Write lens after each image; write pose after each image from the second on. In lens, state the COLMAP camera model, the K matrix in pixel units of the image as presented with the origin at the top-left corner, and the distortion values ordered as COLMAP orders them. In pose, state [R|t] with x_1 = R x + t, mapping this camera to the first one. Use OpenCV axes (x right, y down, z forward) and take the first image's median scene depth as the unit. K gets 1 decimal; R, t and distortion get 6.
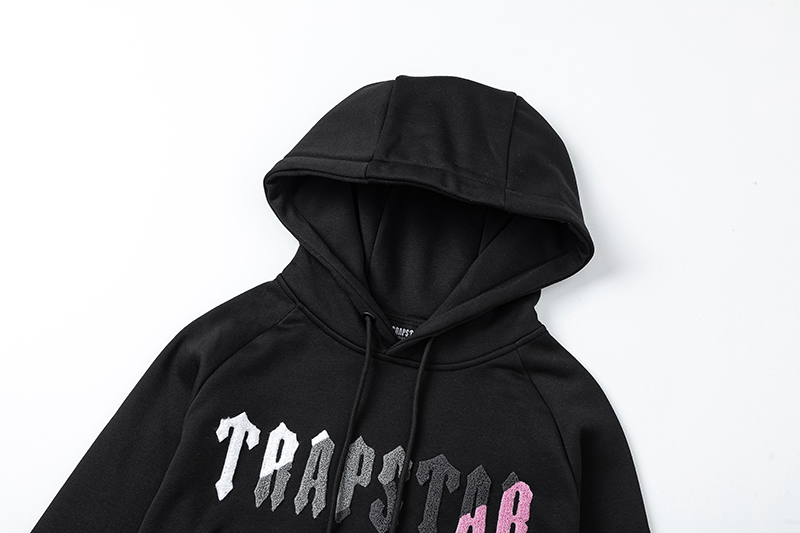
lens RADIAL K [[1070.2, 0, 395.7], [0, 1070.2, 269.7], [0, 0, 1]] dist [0.045561, 0.000000]
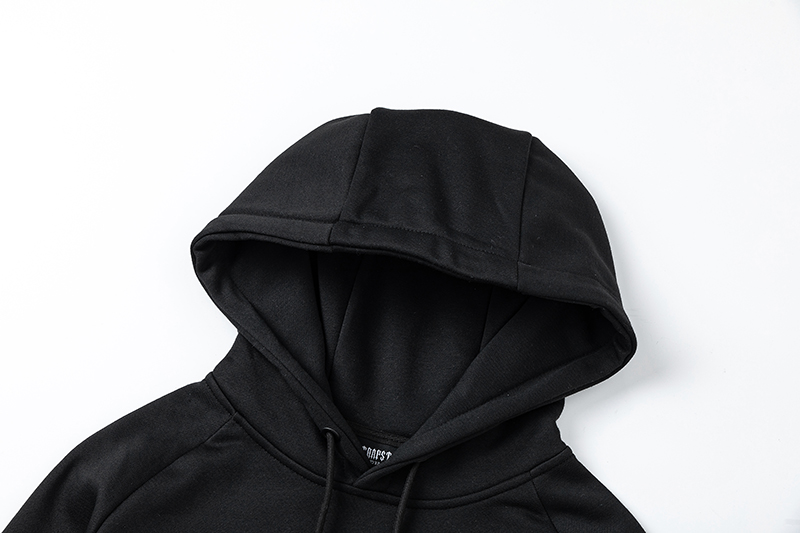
lens RADIAL K [[1275.8, 0, 402.7], [0, 1275.8, 265.1], [0, 0, 1]] dist [0.052944, 0.000000]
pose [[0.999627, 0.011495, 0.024783, 0.001010], [-0.010054, 0.998295, -0.057499, -0.021129], [-0.025401, 0.057229, 0.998038, 0.119776]]
